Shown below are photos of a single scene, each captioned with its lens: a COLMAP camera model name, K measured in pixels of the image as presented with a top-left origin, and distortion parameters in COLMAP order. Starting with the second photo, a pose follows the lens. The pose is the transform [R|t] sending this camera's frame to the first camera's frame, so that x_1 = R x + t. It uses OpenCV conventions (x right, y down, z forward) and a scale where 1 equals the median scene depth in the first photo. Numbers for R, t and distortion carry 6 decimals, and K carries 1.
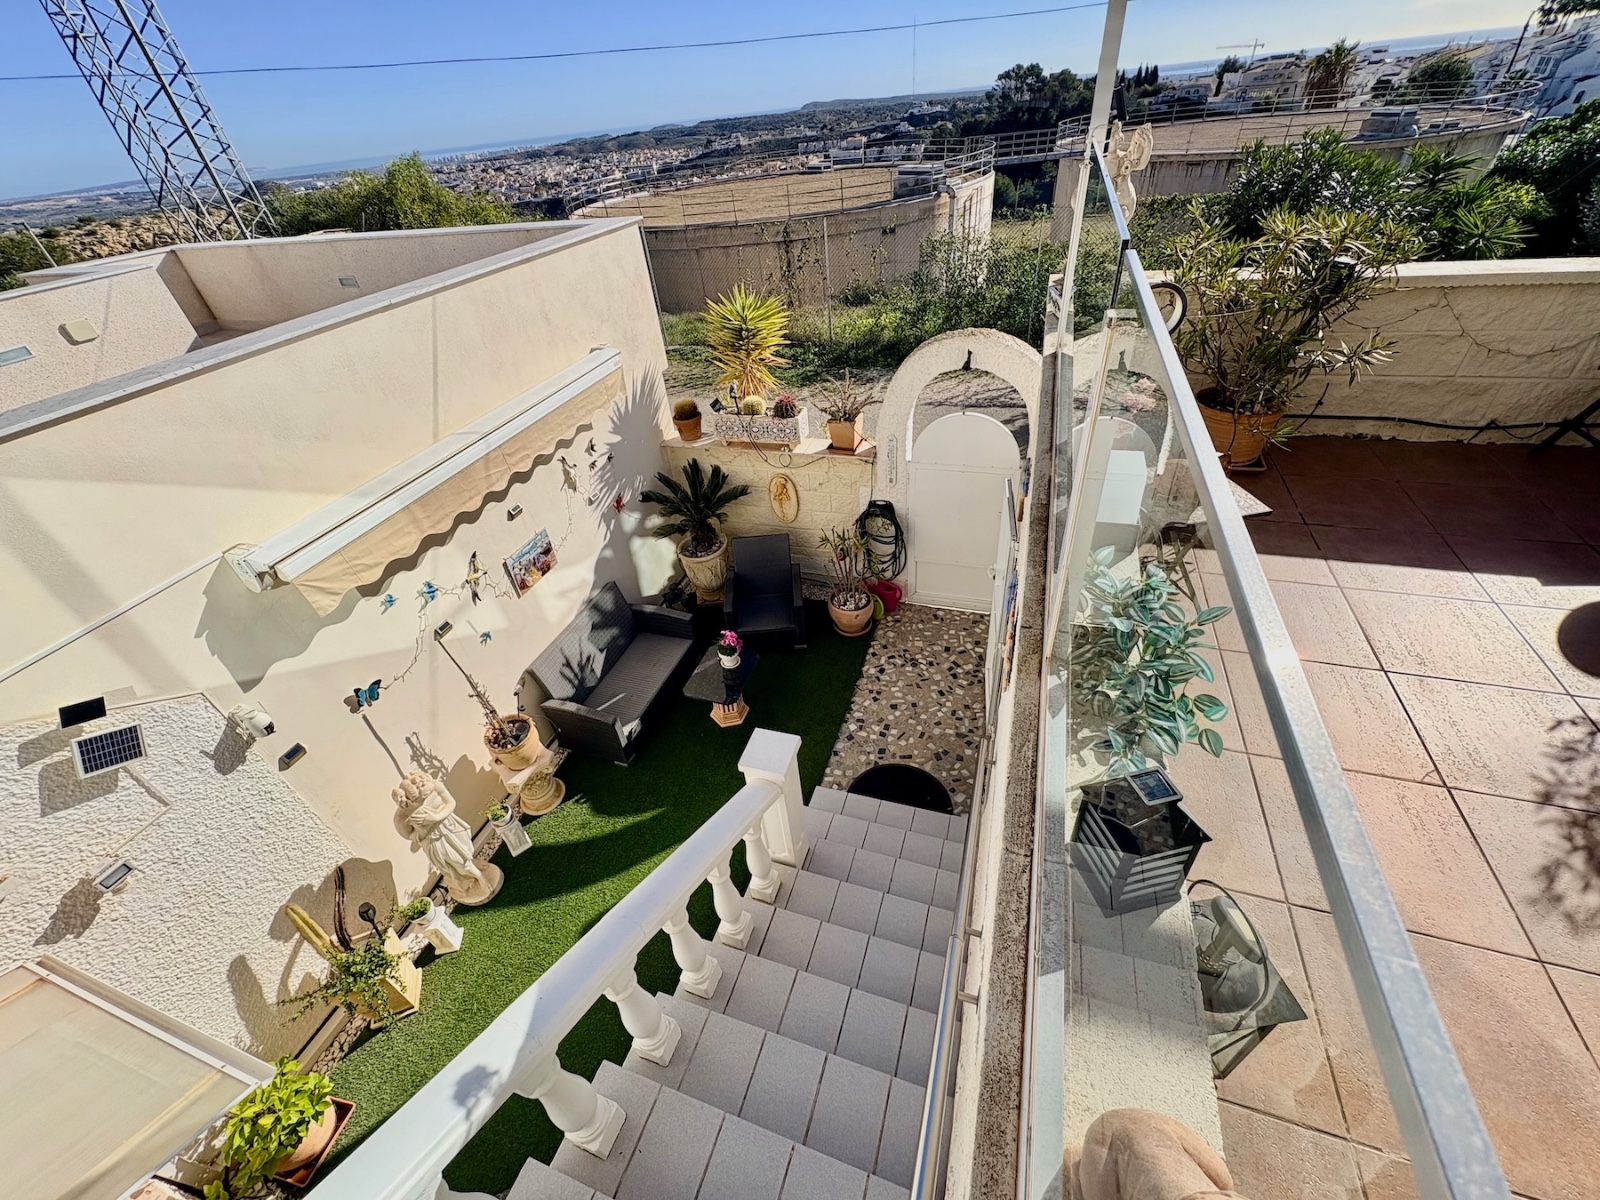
lens RADIAL K [[638.3, 0, 800.0], [0, 638.3, 600.0], [0, 0, 1]] dist [0.000404, -0.000090]
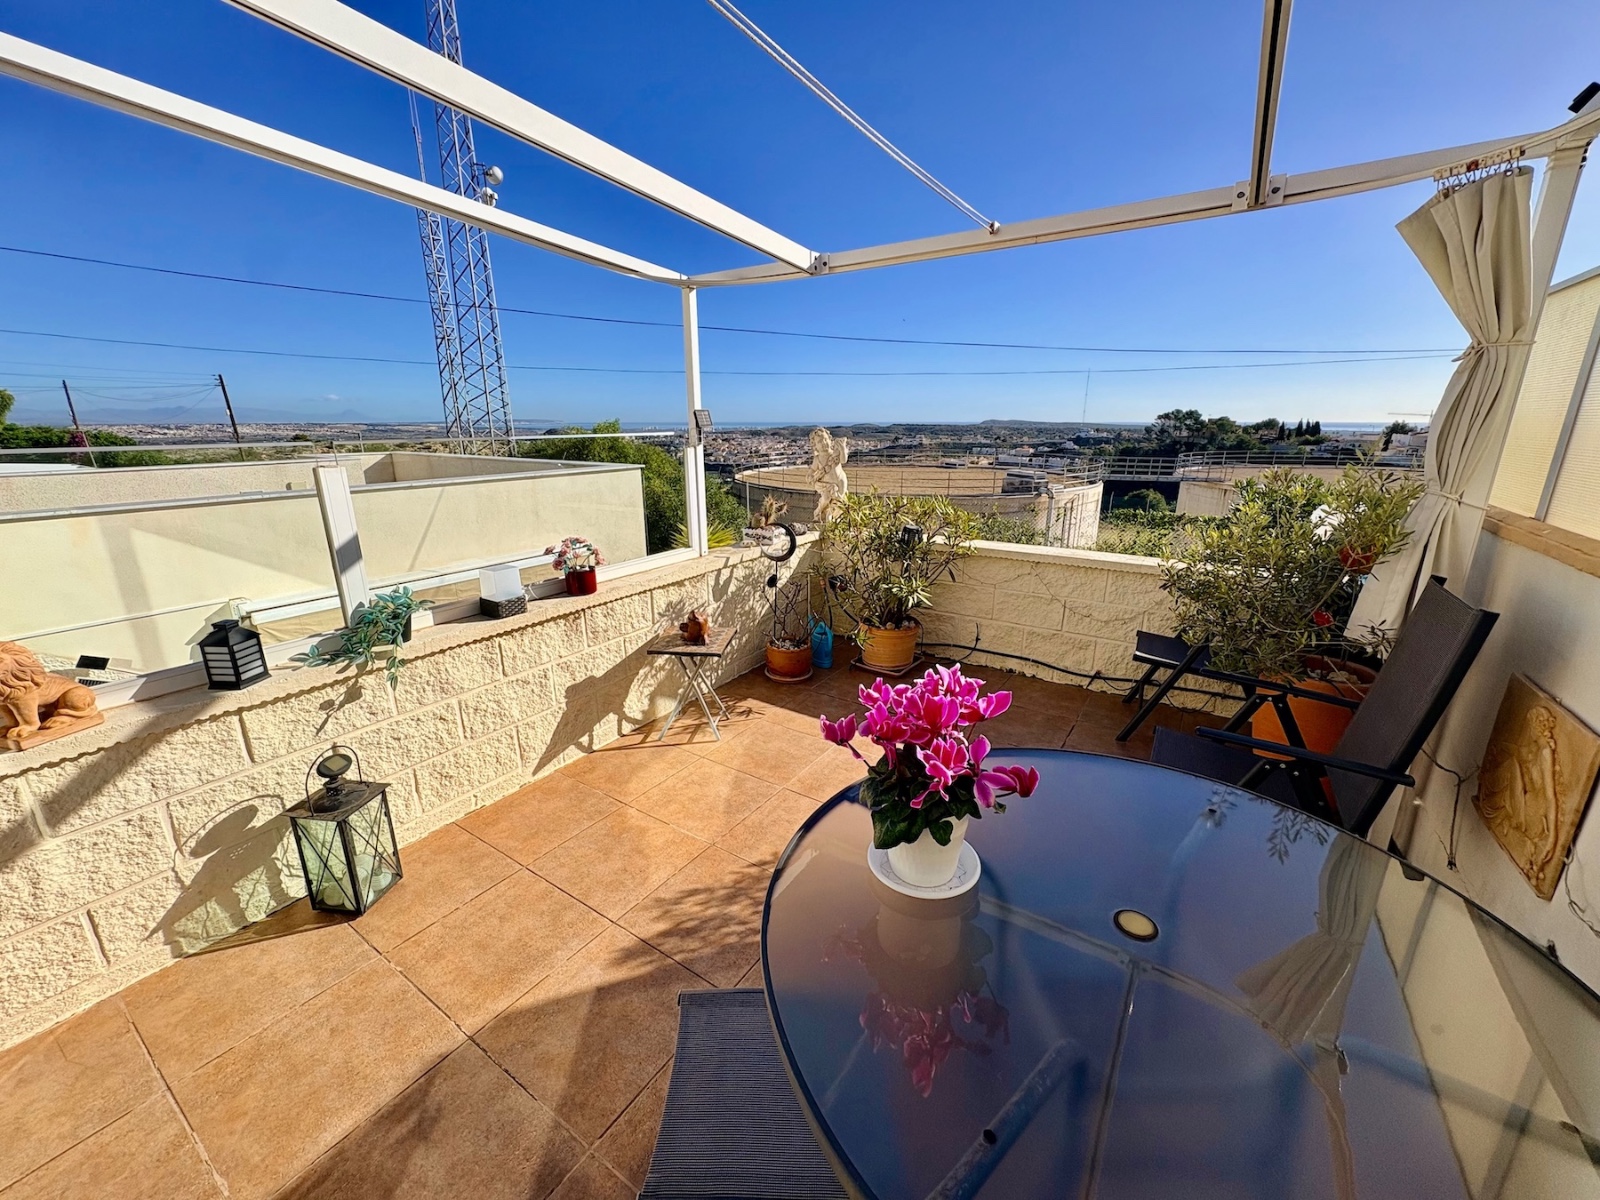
lens RADIAL K [[637.8, 0, 800.1], [0, 637.8, 598.2], [0, 0, 1]] dist [-0.000112, -0.000016]
pose [[0.960863, 0.157713, -0.227747, 0.097565], [-0.230299, 0.911679, -0.340300, 0.015960], [0.153962, 0.379432, 0.912320, -0.028653]]
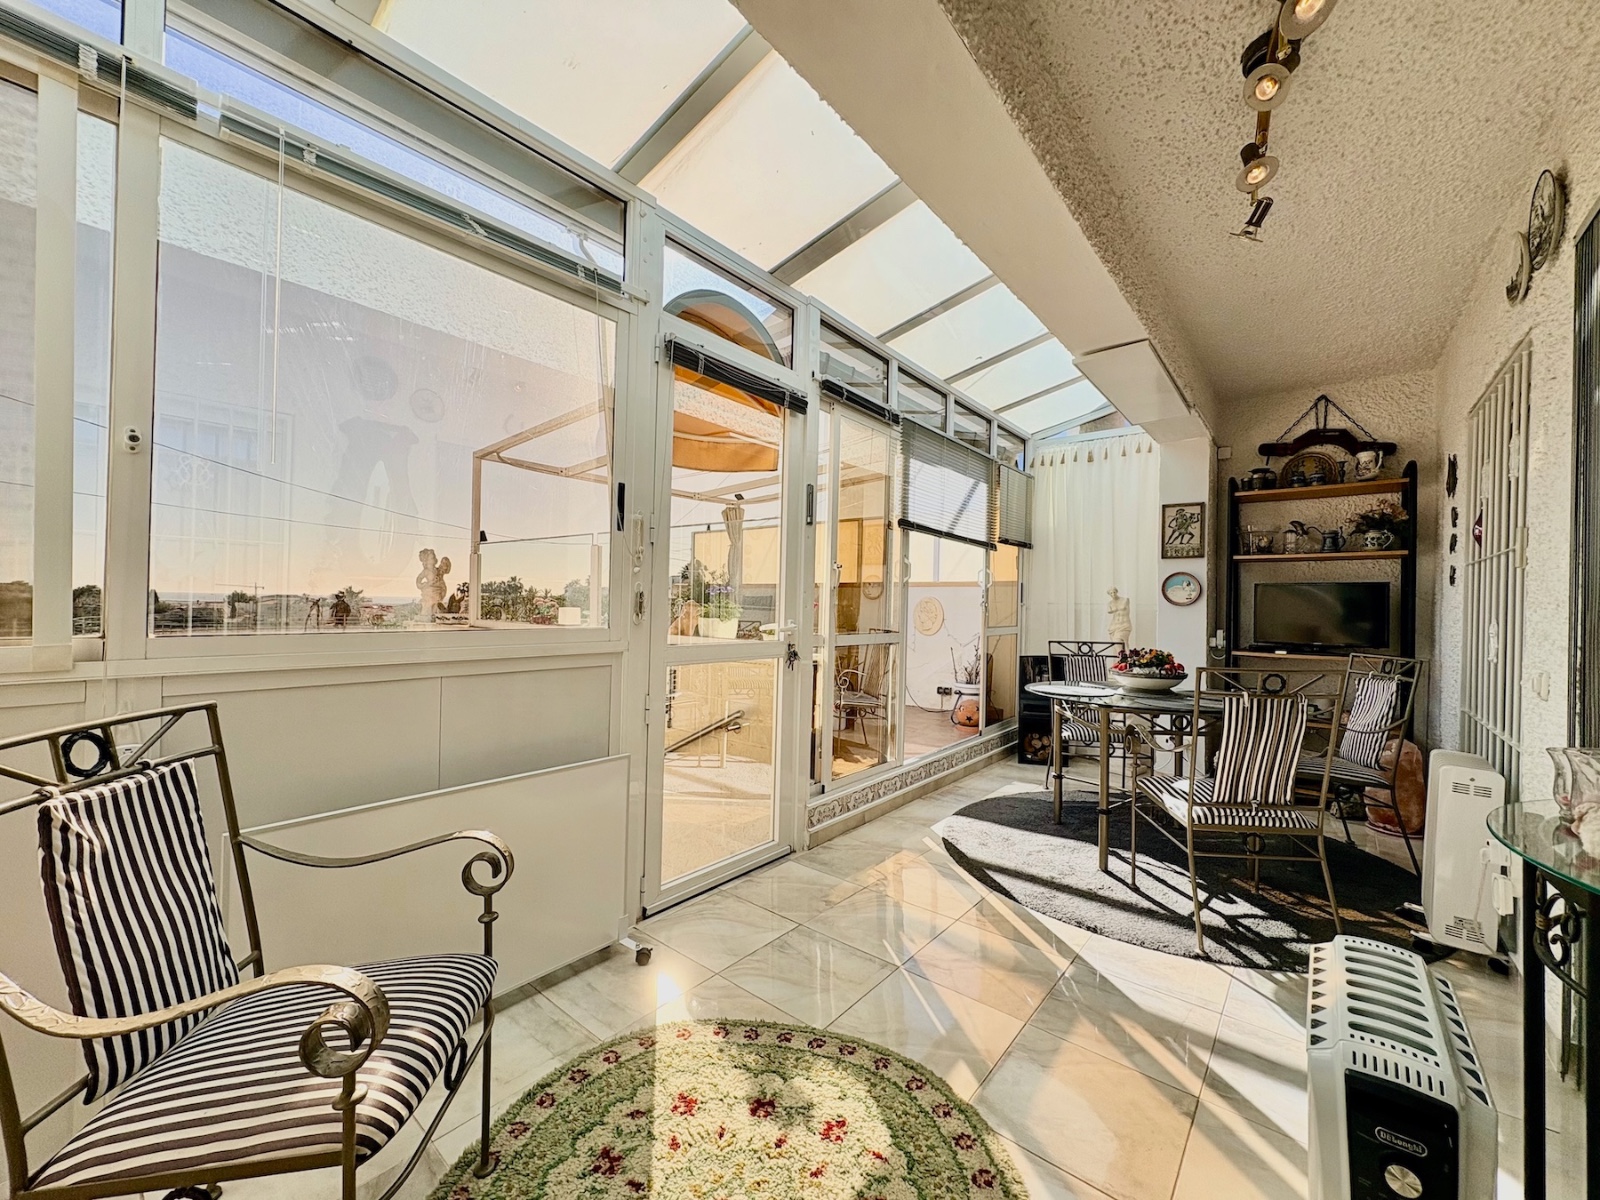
lens RADIAL K [[635.6, 0, 799.1], [0, 635.6, 598.5], [0, 0, 1]] dist [-0.001019, 0.000782]
pose [[0.353345, 0.105887, 0.929481, -0.118092], [0.529419, 0.796524, -0.292001, 0.074325], [-0.771274, 0.595262, 0.225389, -0.038685]]
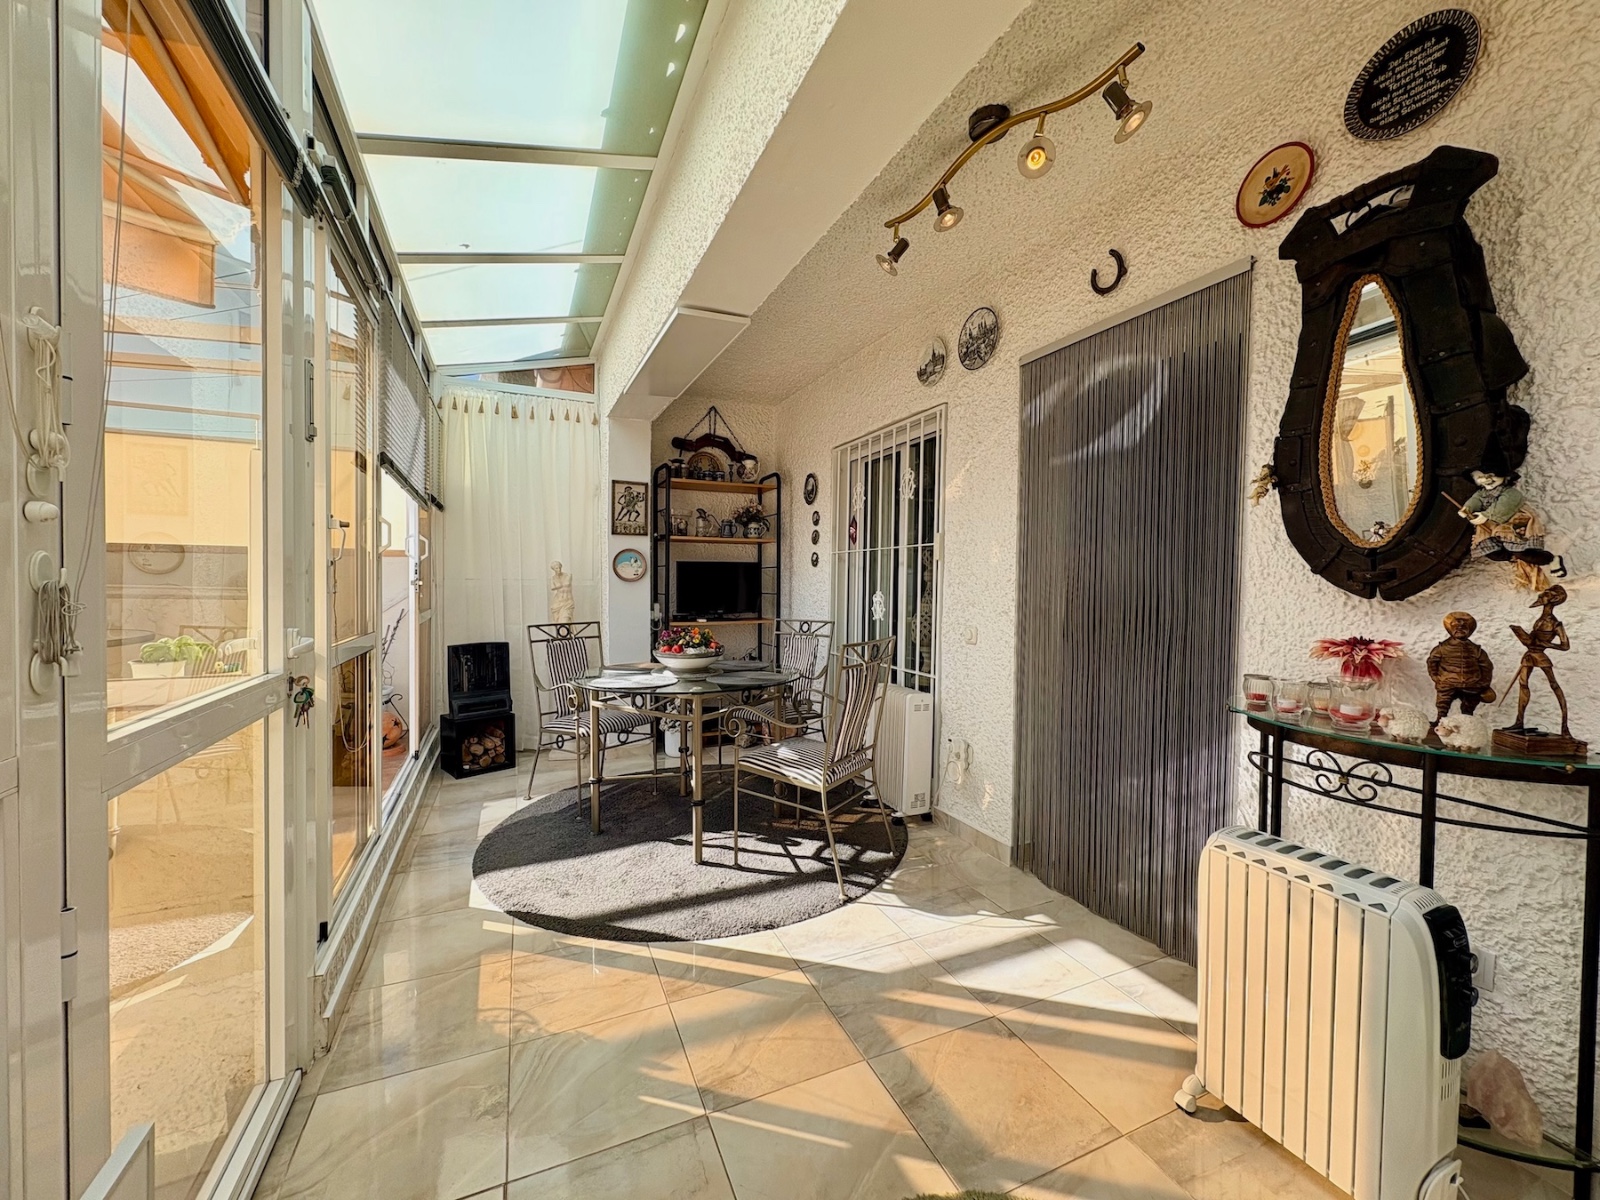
lens RADIAL K [[635.6, 0, 799.1], [0, 635.6, 598.5], [0, 0, 1]] dist [-0.001019, 0.000782]
pose [[-0.676586, 0.066939, 0.733315, -0.083487], [0.490964, 0.783211, 0.381489, 0.040873], [-0.548804, 0.618141, -0.562774, -0.003172]]
